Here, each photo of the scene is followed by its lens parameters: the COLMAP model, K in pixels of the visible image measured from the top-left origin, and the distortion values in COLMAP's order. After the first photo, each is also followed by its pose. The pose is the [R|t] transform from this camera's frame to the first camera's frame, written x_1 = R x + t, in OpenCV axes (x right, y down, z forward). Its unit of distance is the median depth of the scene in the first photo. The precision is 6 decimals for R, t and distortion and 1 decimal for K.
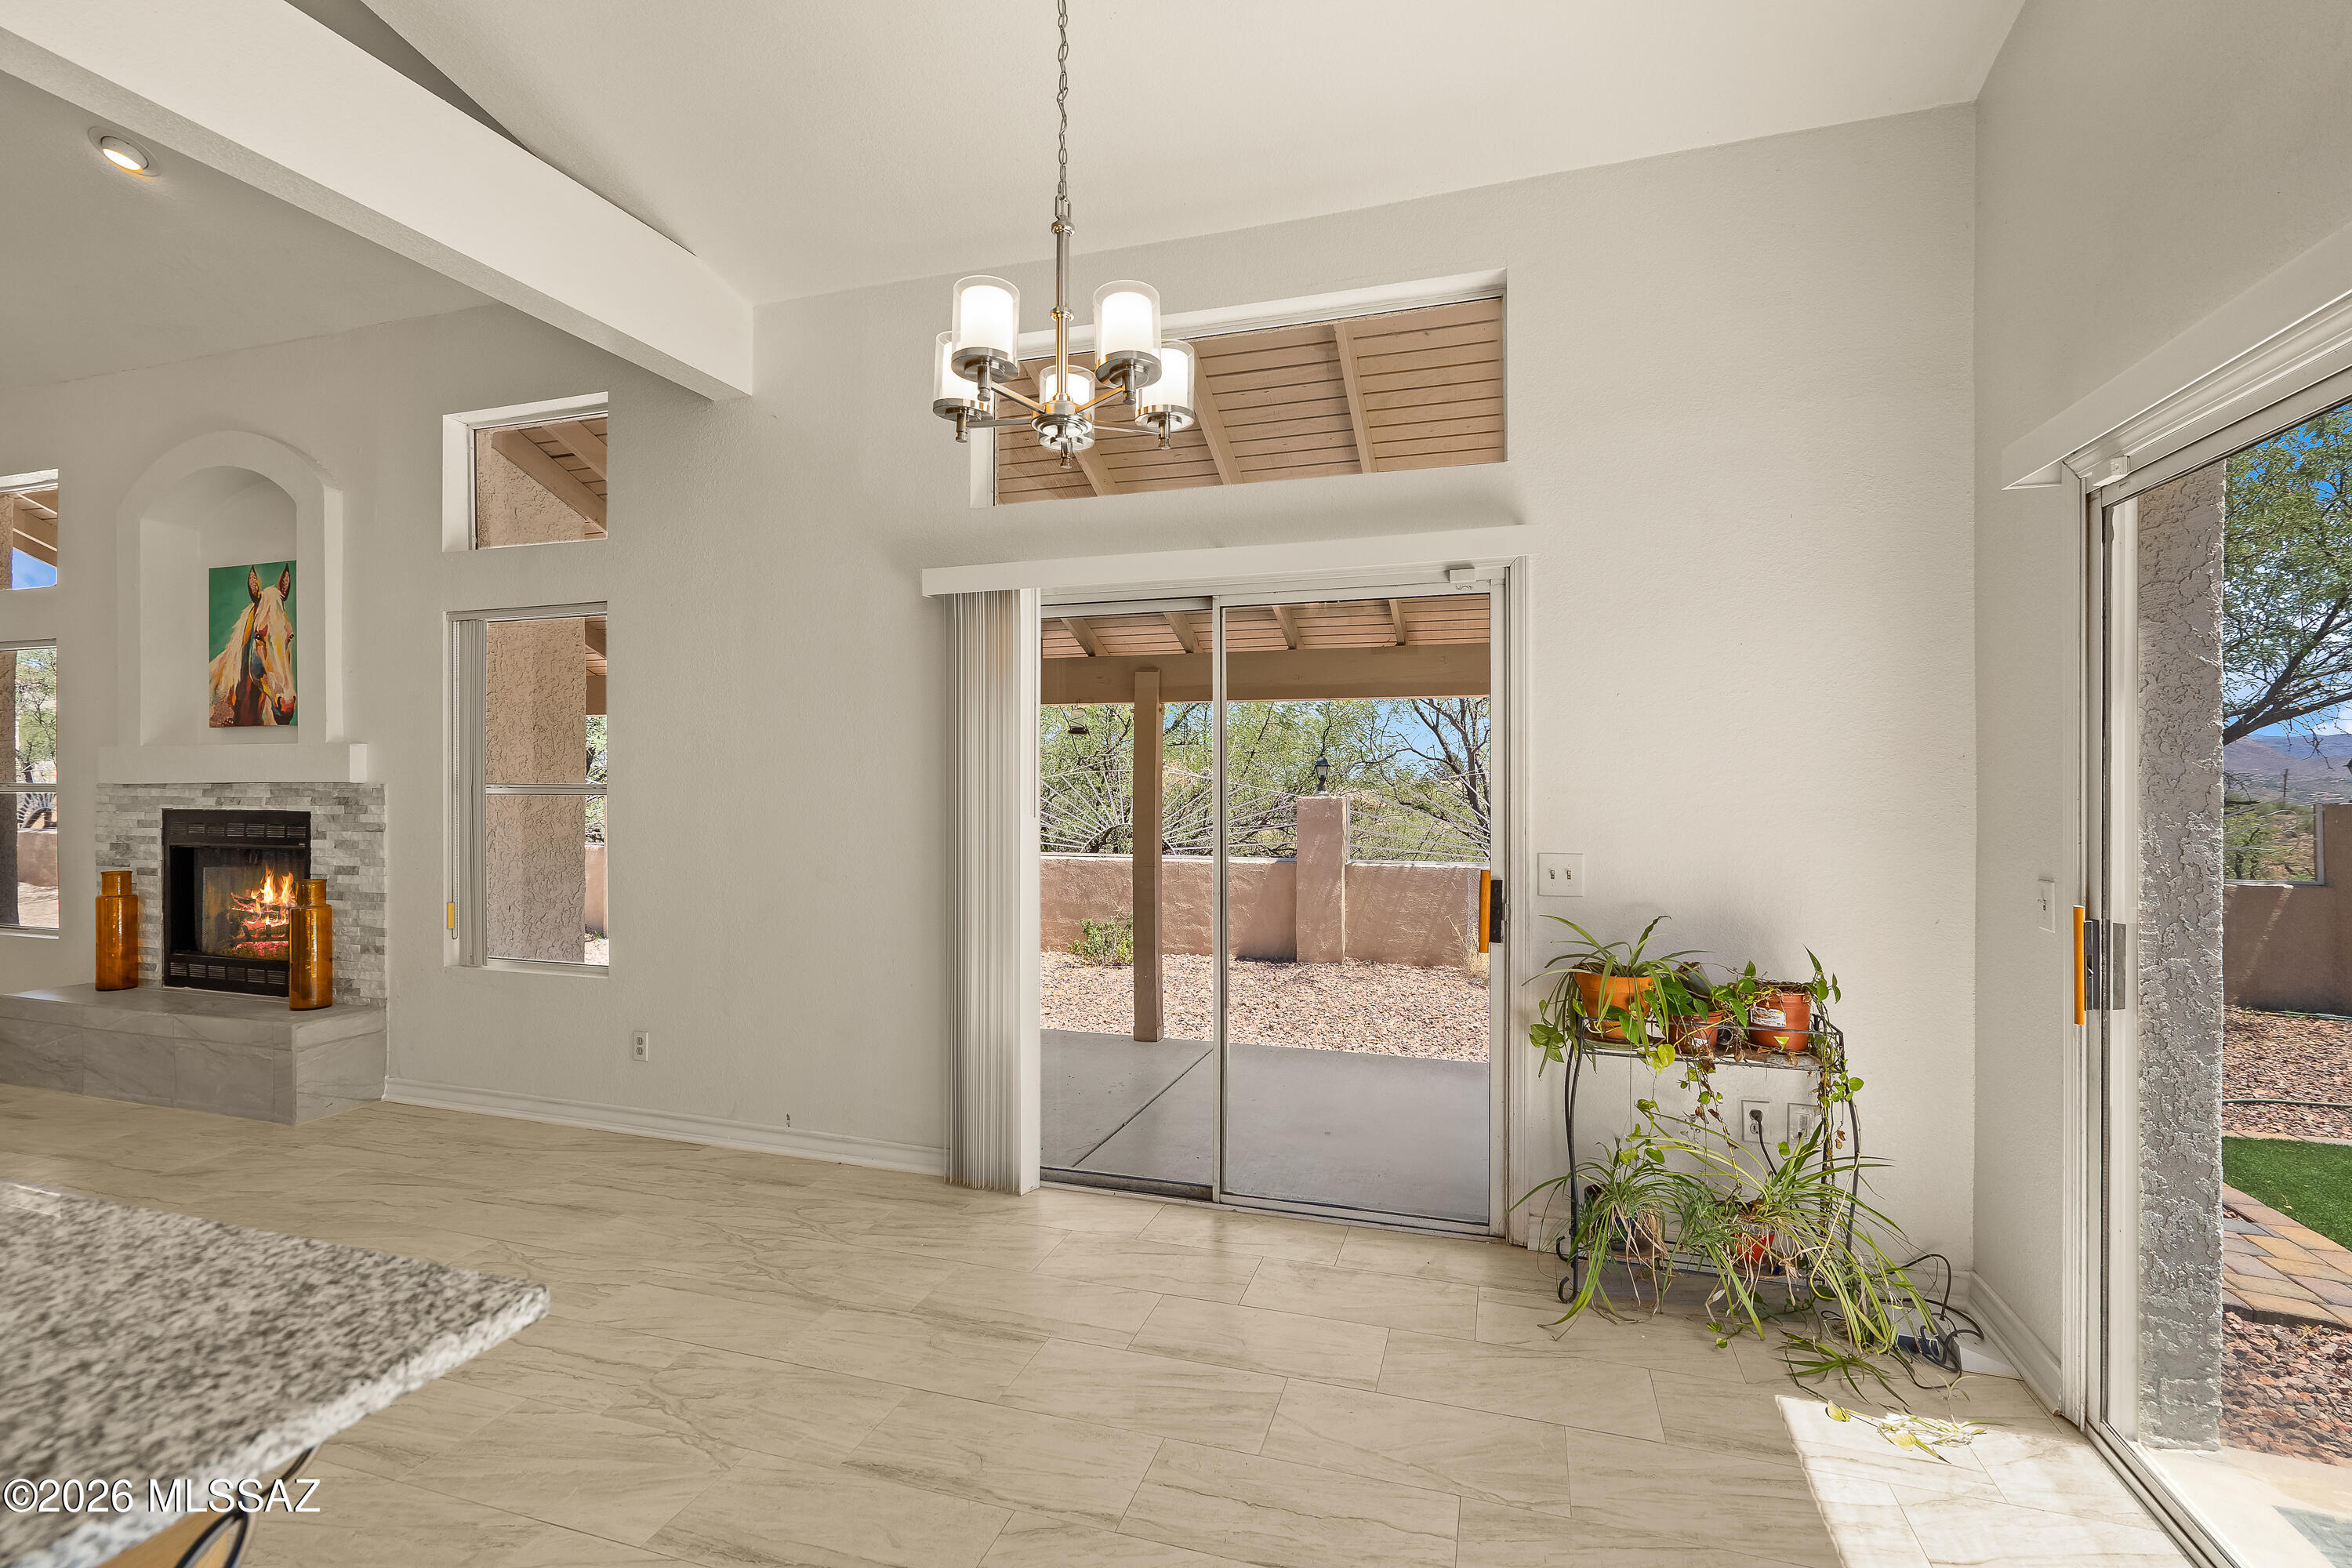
lens RADIAL K [[1080.0, 0, 1160.9], [0, 1080.0, 783.0], [0, 0, 1]] dist [0.001366, -0.000115]
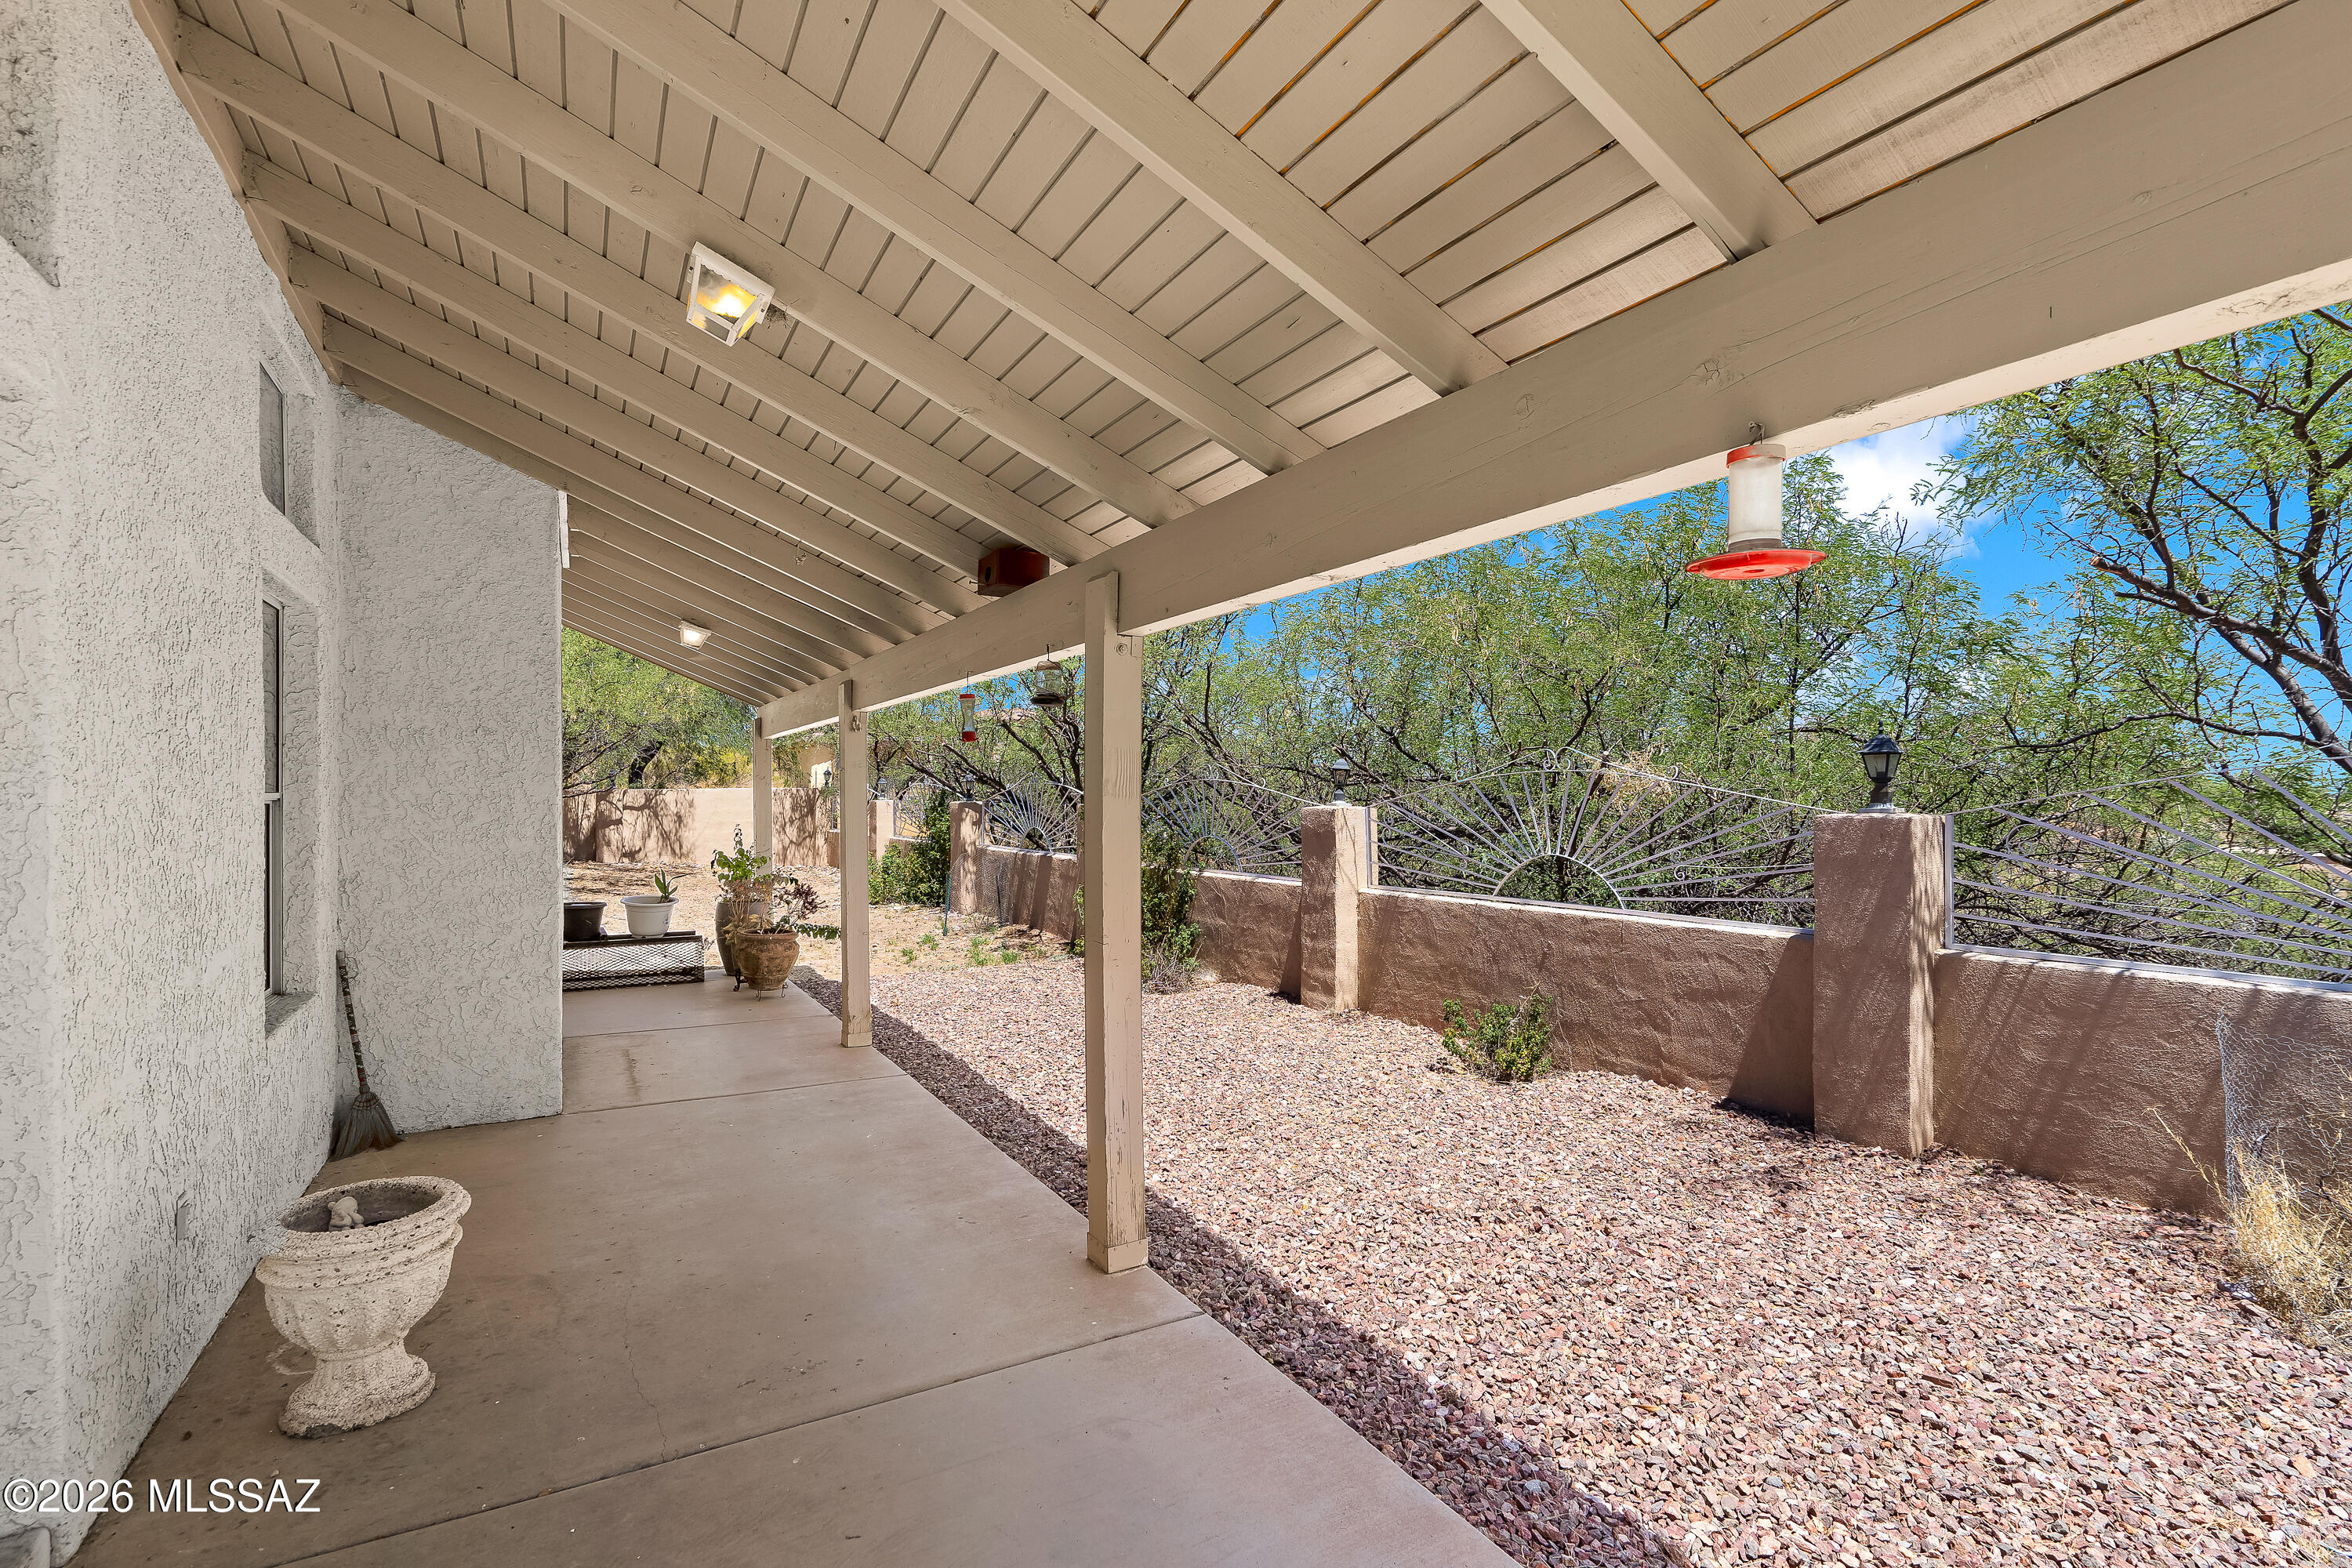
lens RADIAL K [[1072.1, 0, 1174.5], [0, 1072.1, 788.6], [0, 0, 1]] dist [-0.009156, 0.007218]
pose [[0.741192, -0.007270, -0.671254, 0.496071], [0.003775, 0.999971, -0.006662, 0.005874], [0.671282, 0.002404, 0.741198, 0.835363]]
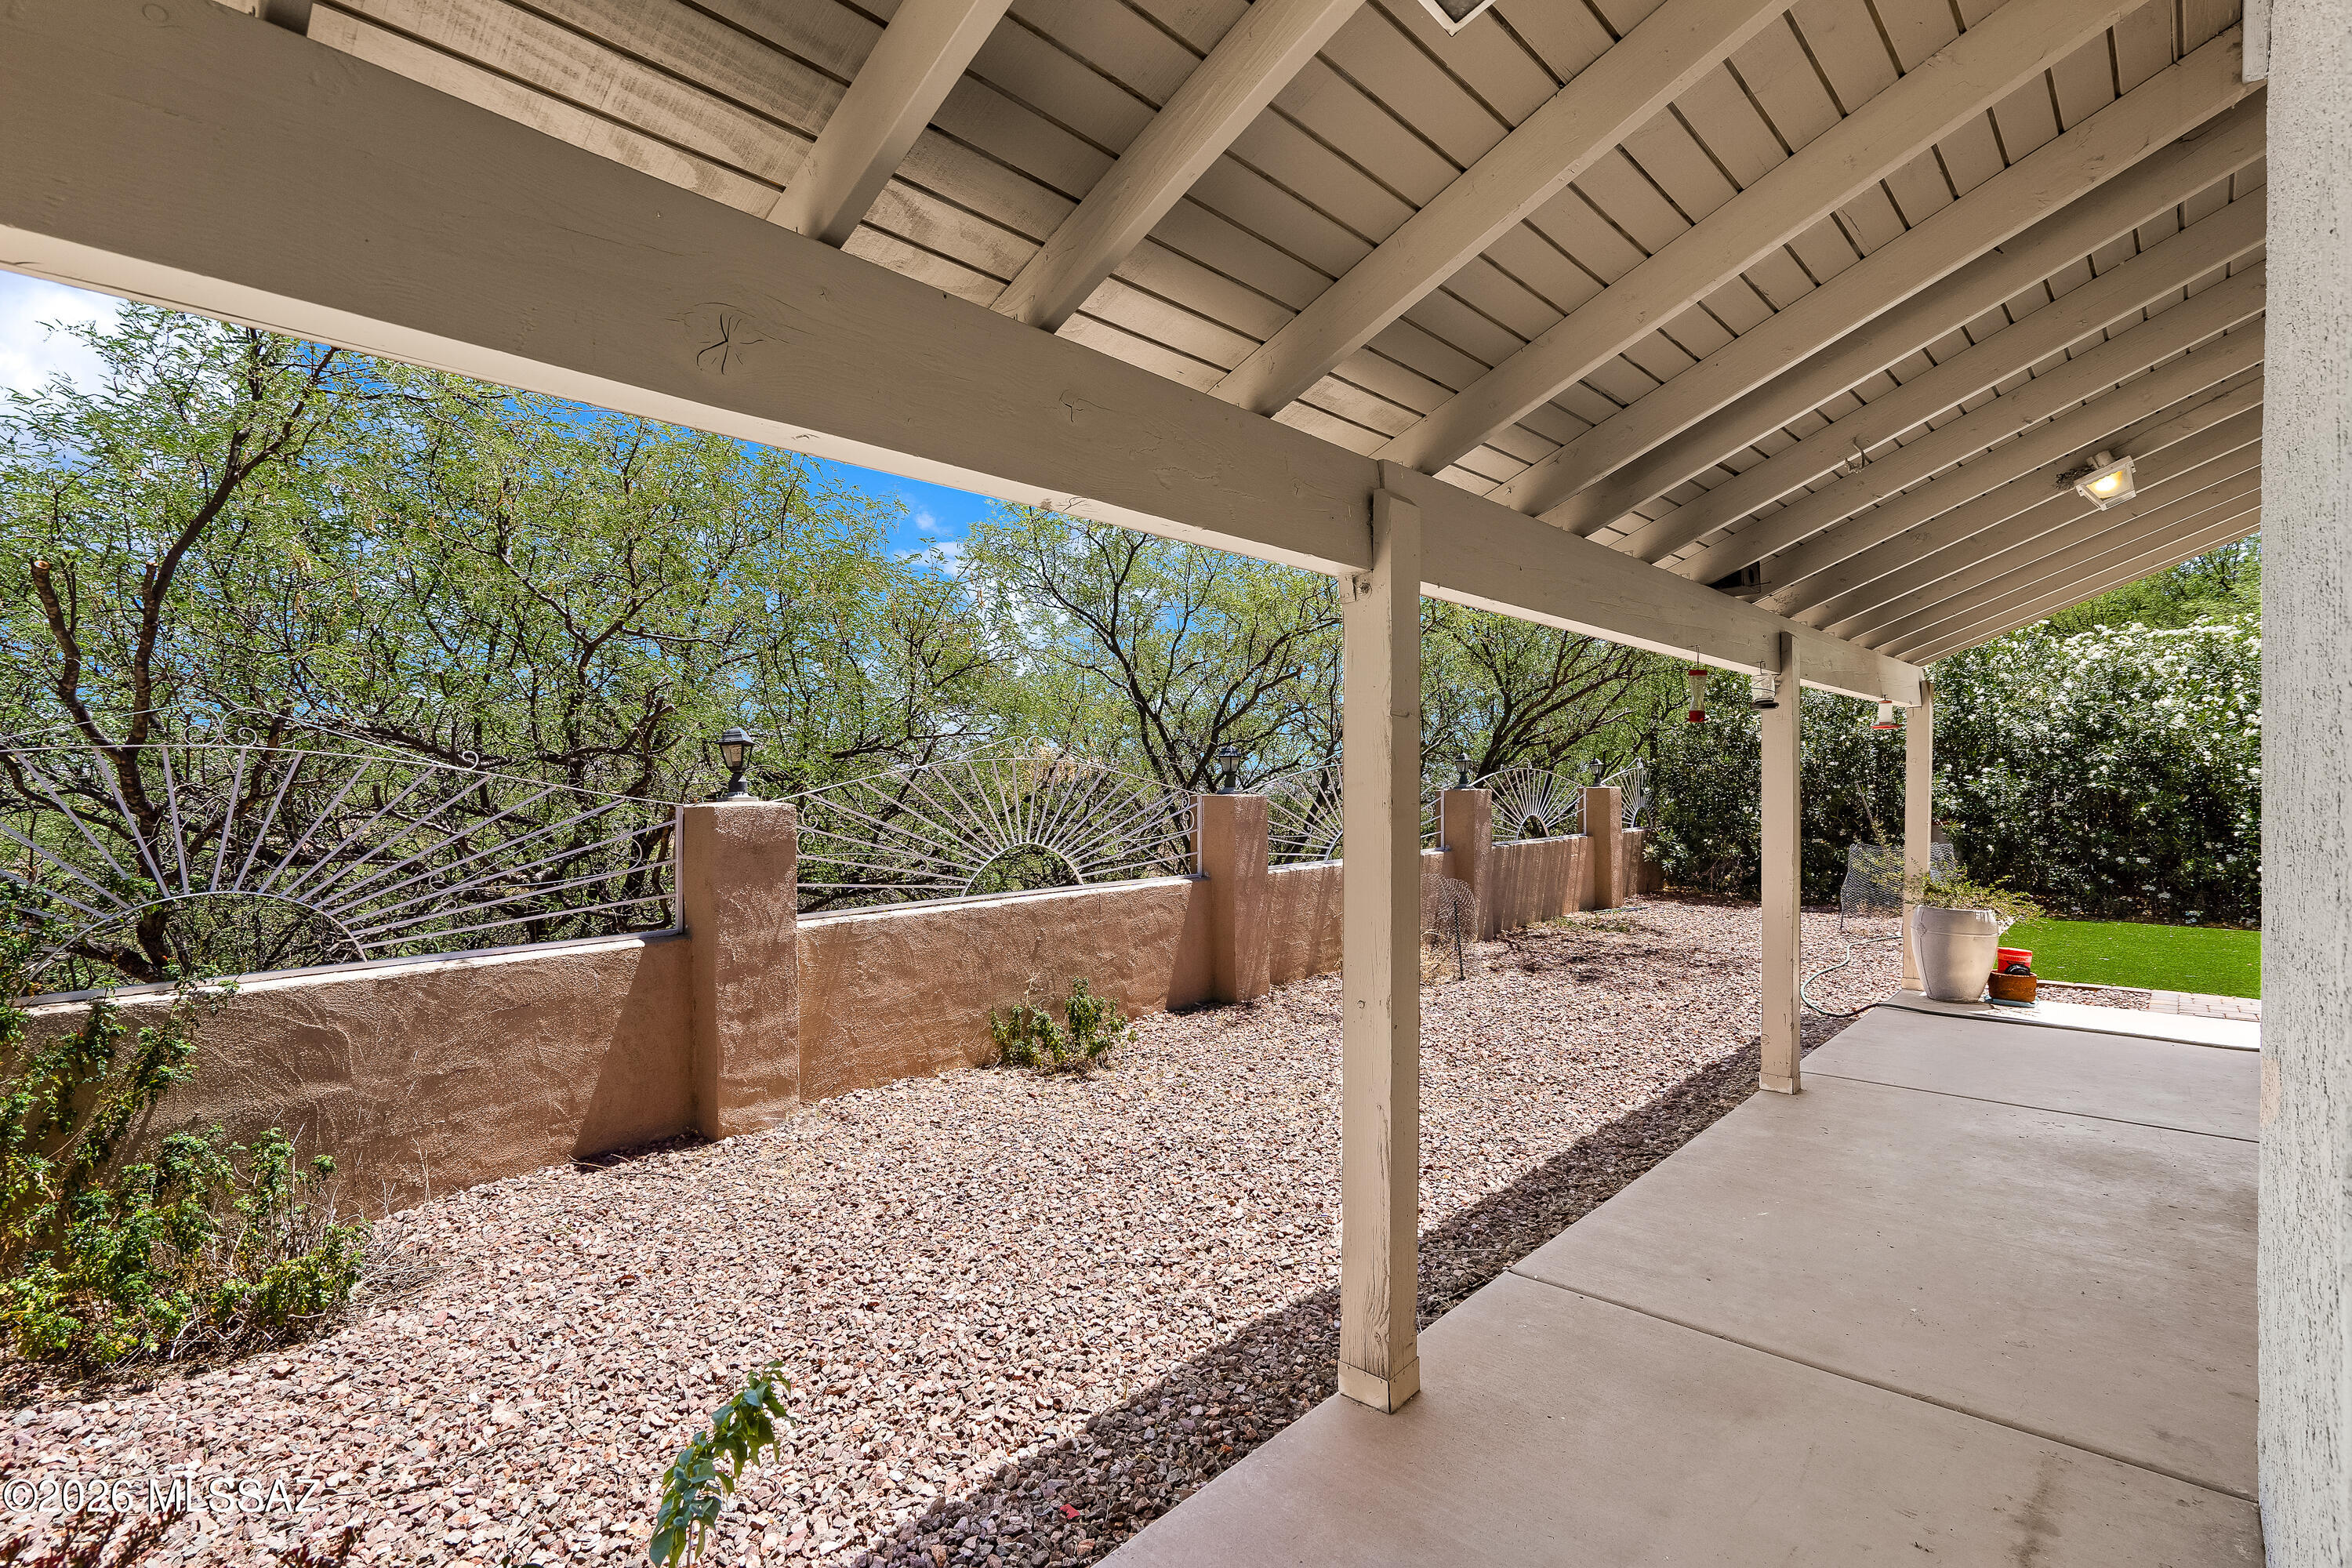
lens RADIAL K [[1080.0, 0, 1160.9], [0, 1080.0, 783.0], [0, 0, 1]] dist [0.001366, -0.000115]
pose [[0.427004, -0.001244, 0.904249, -1.260161], [0.003141, 0.999995, -0.000107, 0.006279], [-0.904244, 0.002886, 0.427005, 1.433662]]
